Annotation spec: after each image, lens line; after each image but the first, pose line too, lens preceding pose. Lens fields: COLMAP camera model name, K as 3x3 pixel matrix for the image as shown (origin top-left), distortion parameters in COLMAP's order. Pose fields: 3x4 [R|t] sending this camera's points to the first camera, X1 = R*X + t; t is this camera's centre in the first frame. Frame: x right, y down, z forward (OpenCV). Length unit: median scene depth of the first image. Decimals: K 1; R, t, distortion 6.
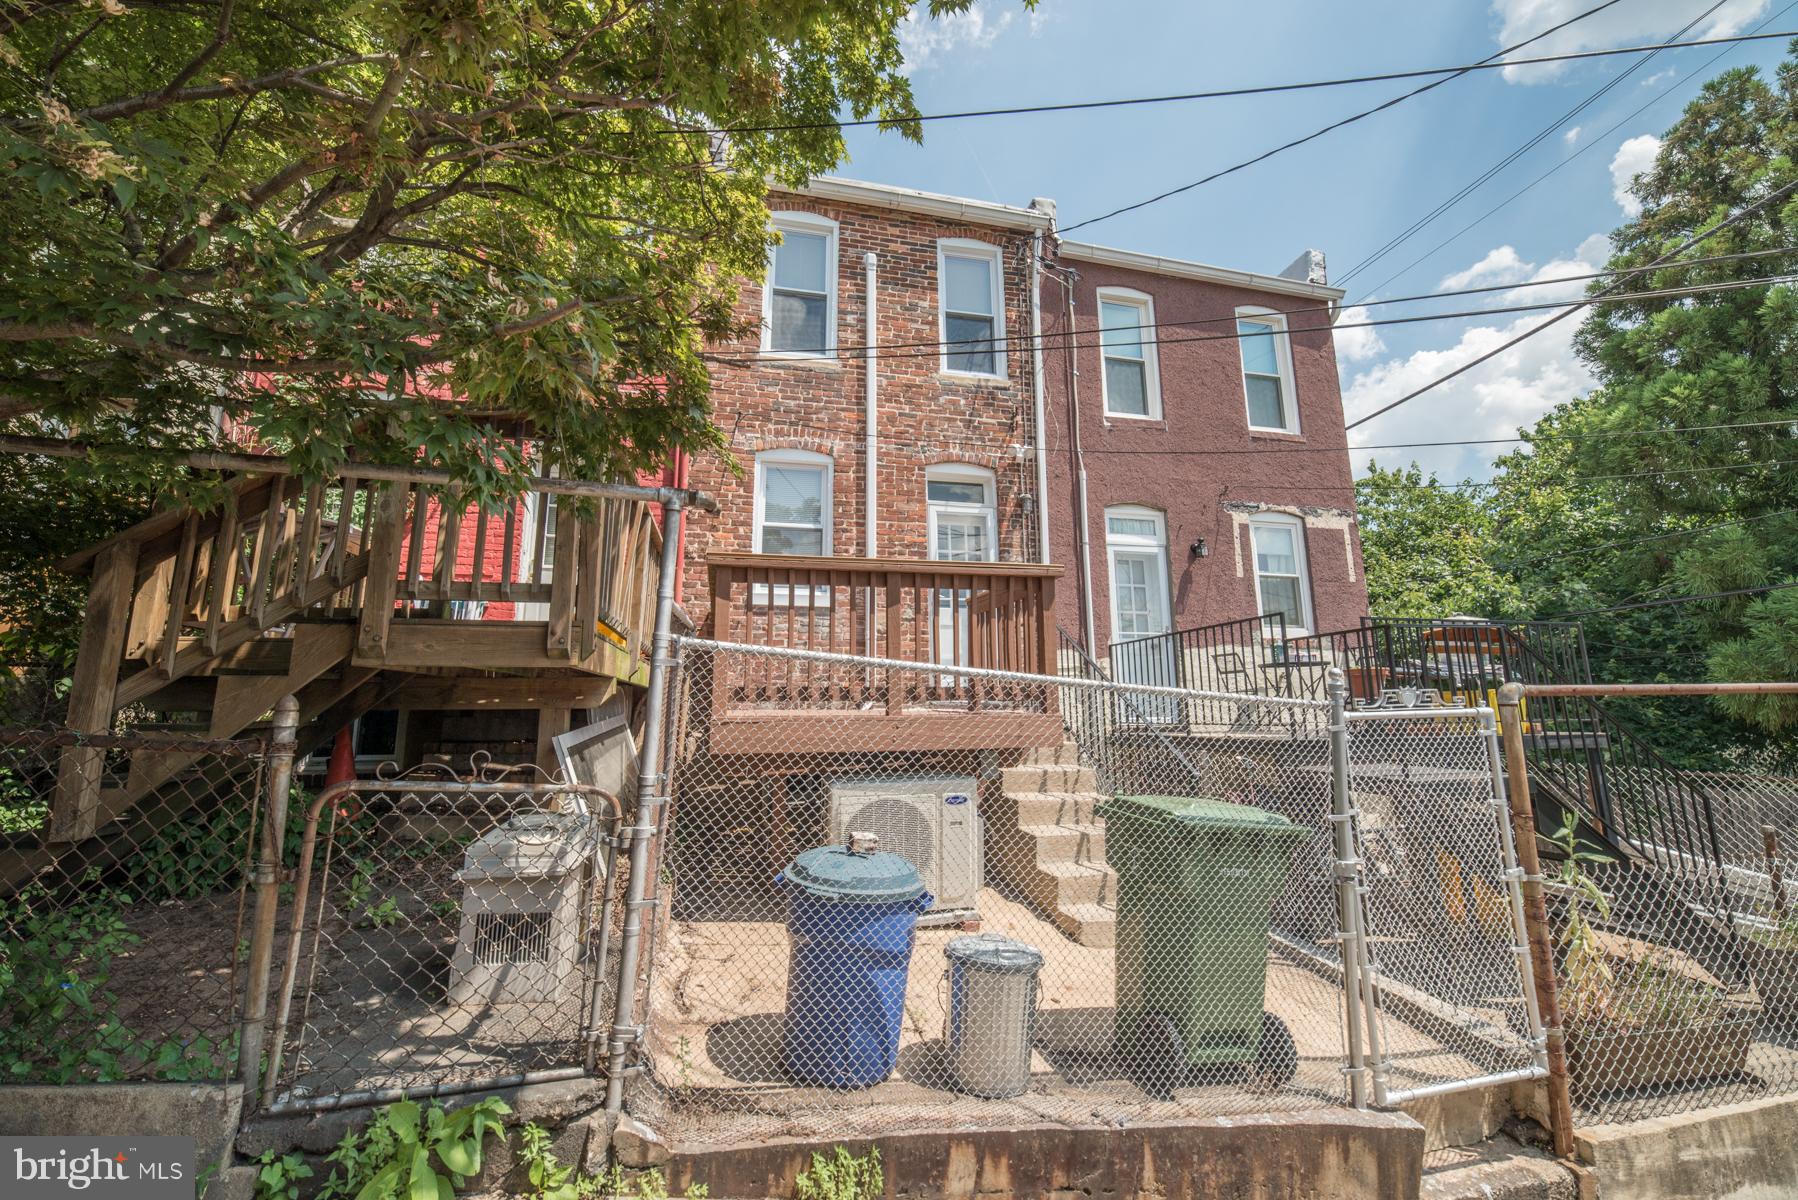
lens RADIAL K [[711.3, 0, 899.2], [0, 711.3, 581.8], [0, 0, 1]] dist [-0.025622, 0.007128]
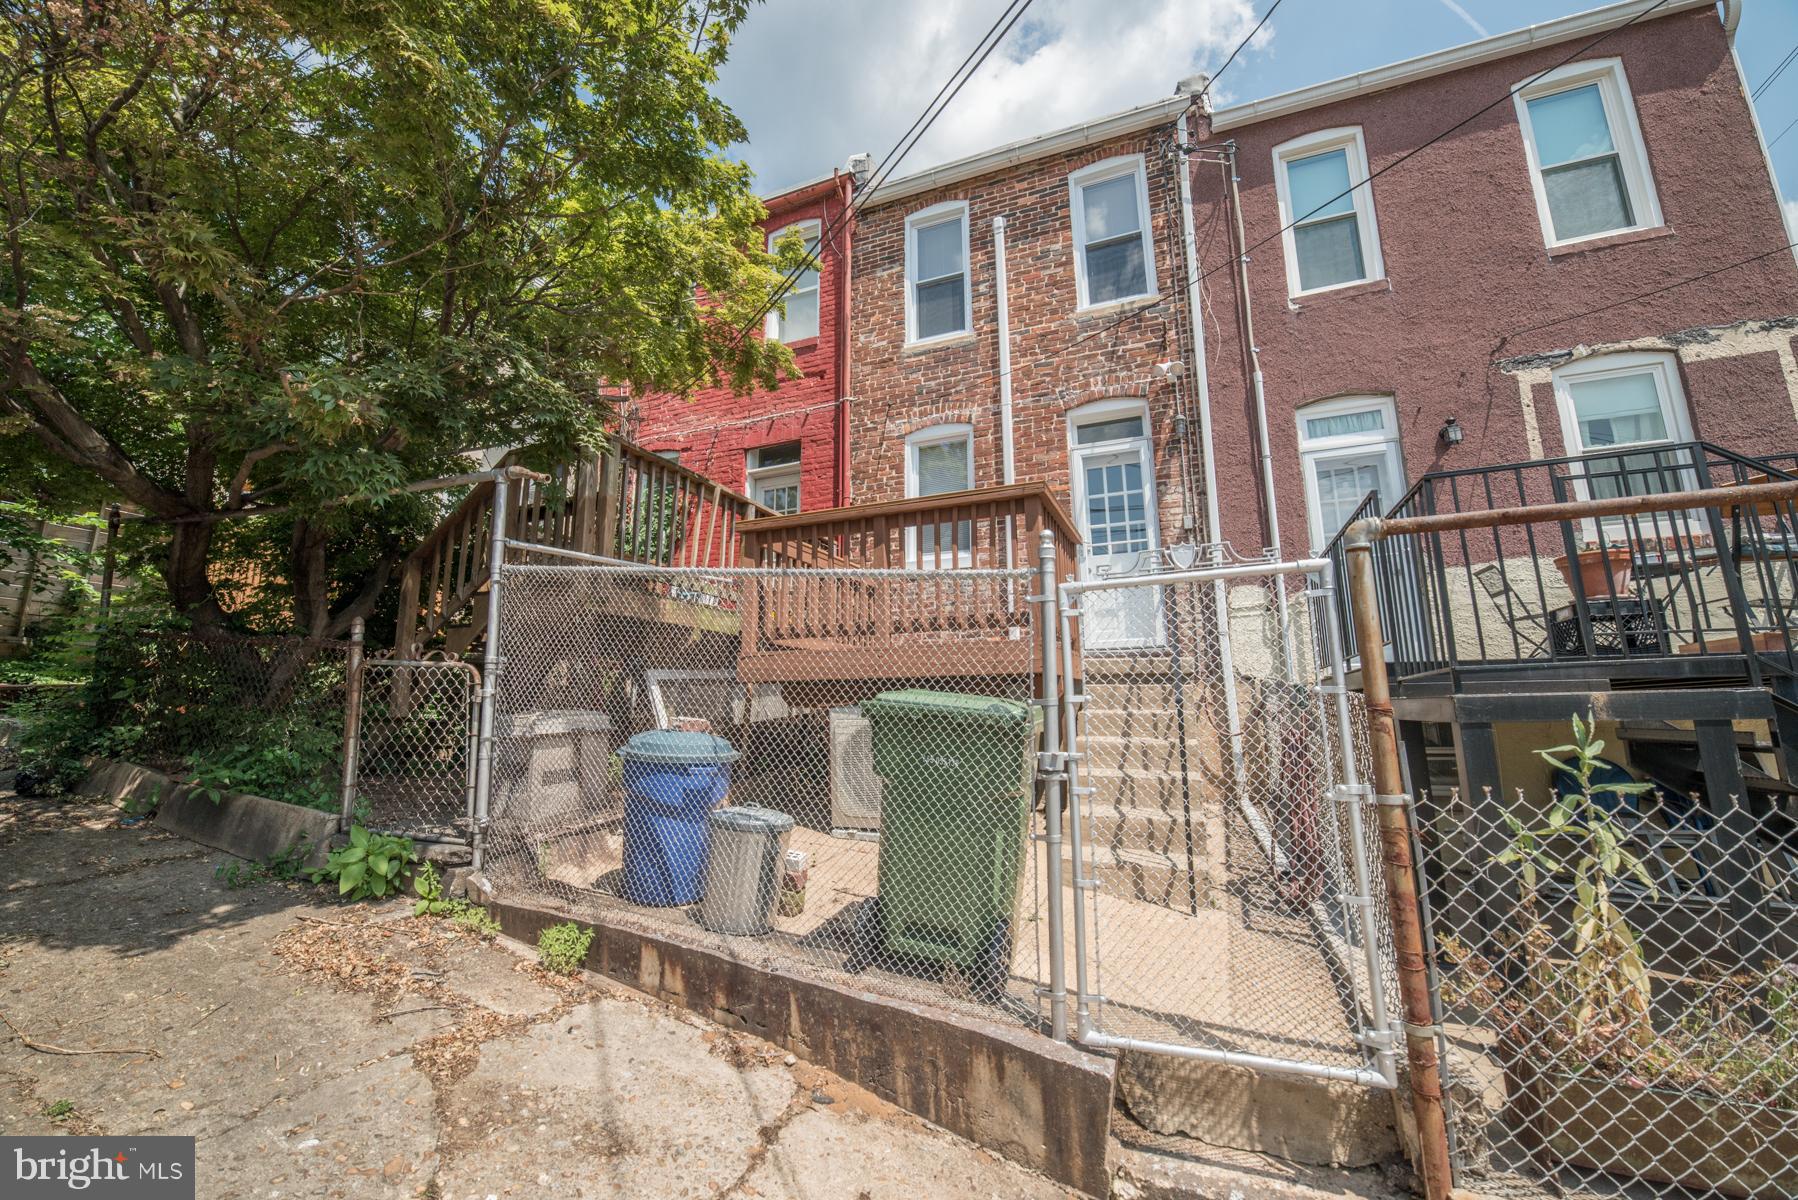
lens RADIAL K [[711.3, 0, 899.2], [0, 711.3, 581.8], [0, 0, 1]] dist [-0.025622, 0.007128]
pose [[0.816535, -0.106343, -0.567416, 0.367676], [0.104512, 0.993876, -0.035872, 0.076132], [0.567757, -0.030011, 0.822649, 0.074121]]
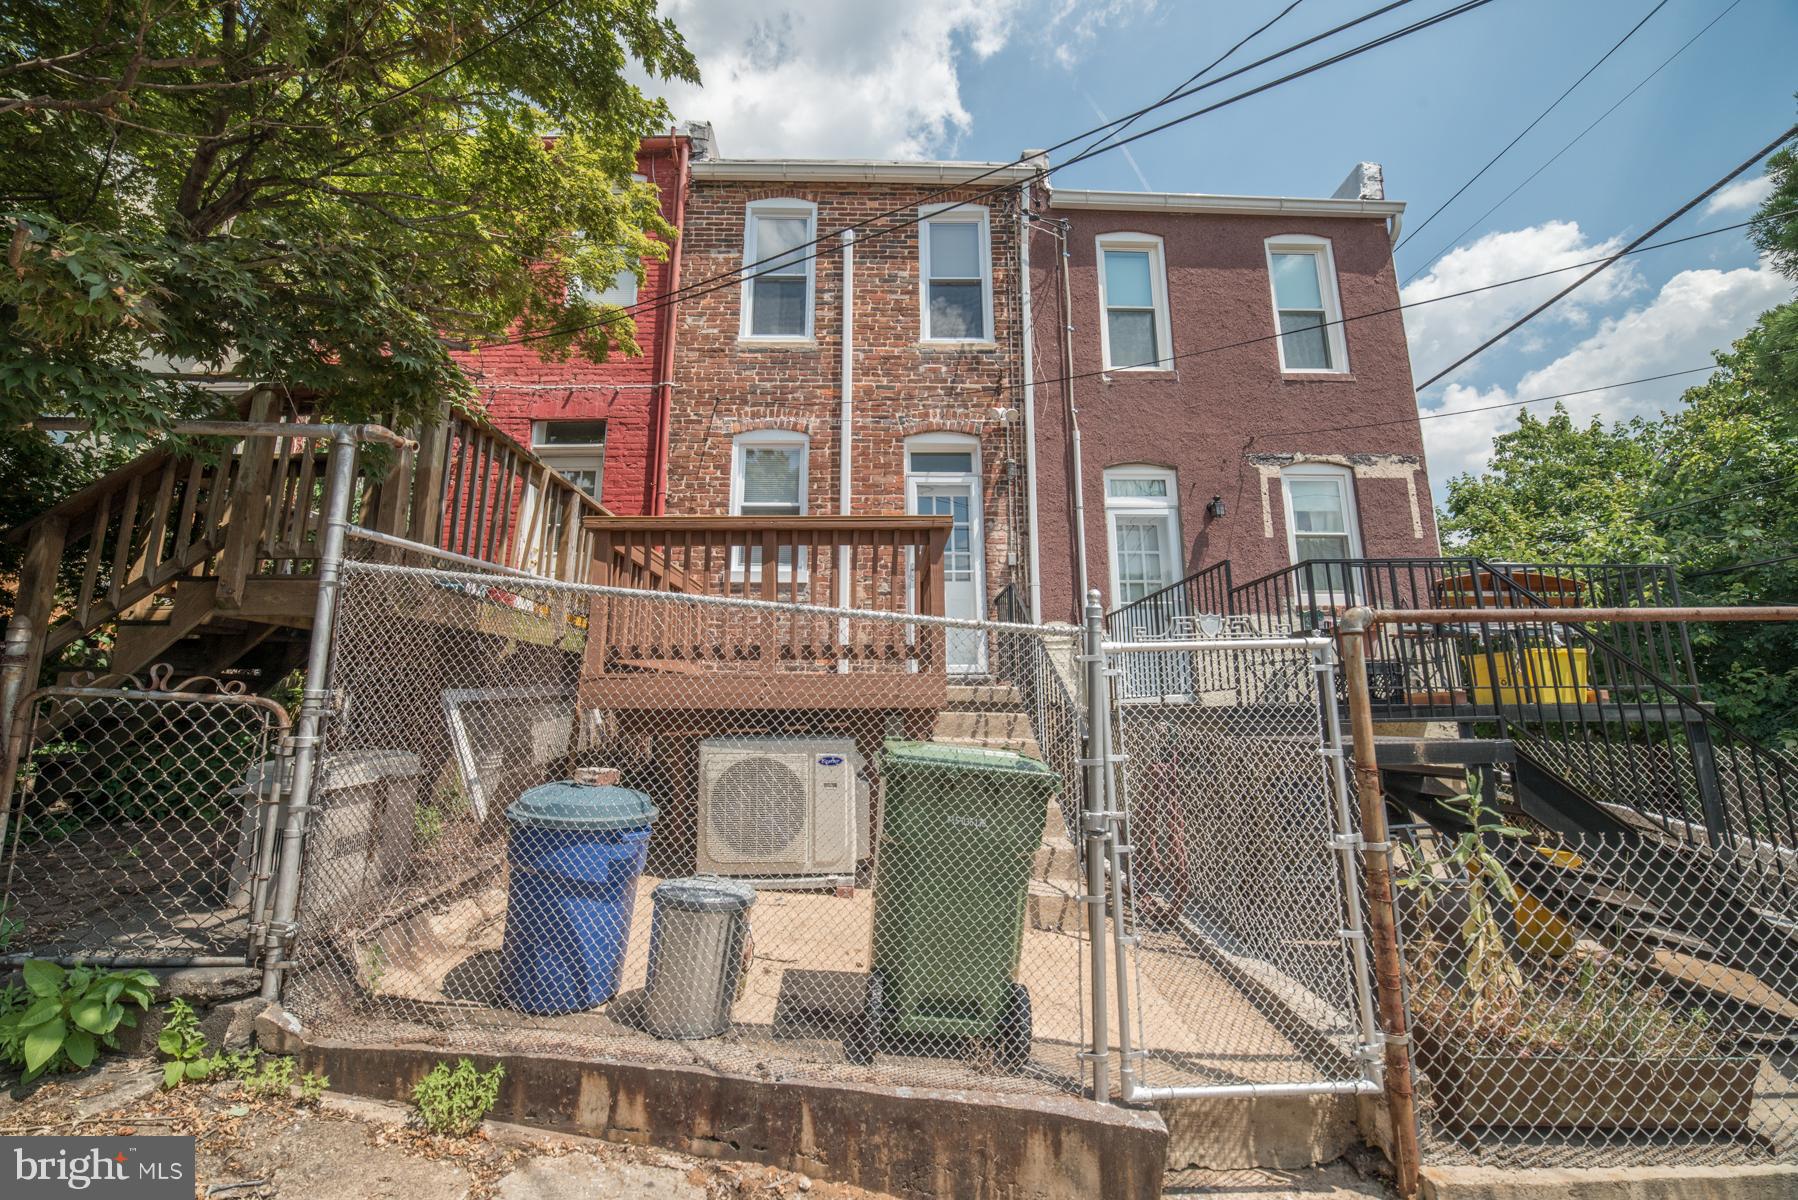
lens RADIAL K [[711.3, 0, 899.2], [0, 711.3, 581.8], [0, 0, 1]] dist [-0.025622, 0.007128]
pose [[0.979003, -0.035013, -0.200818, 0.216258], [0.033847, 0.999384, -0.009235, 0.043815], [0.201017, 0.002244, 0.979585, 0.040923]]
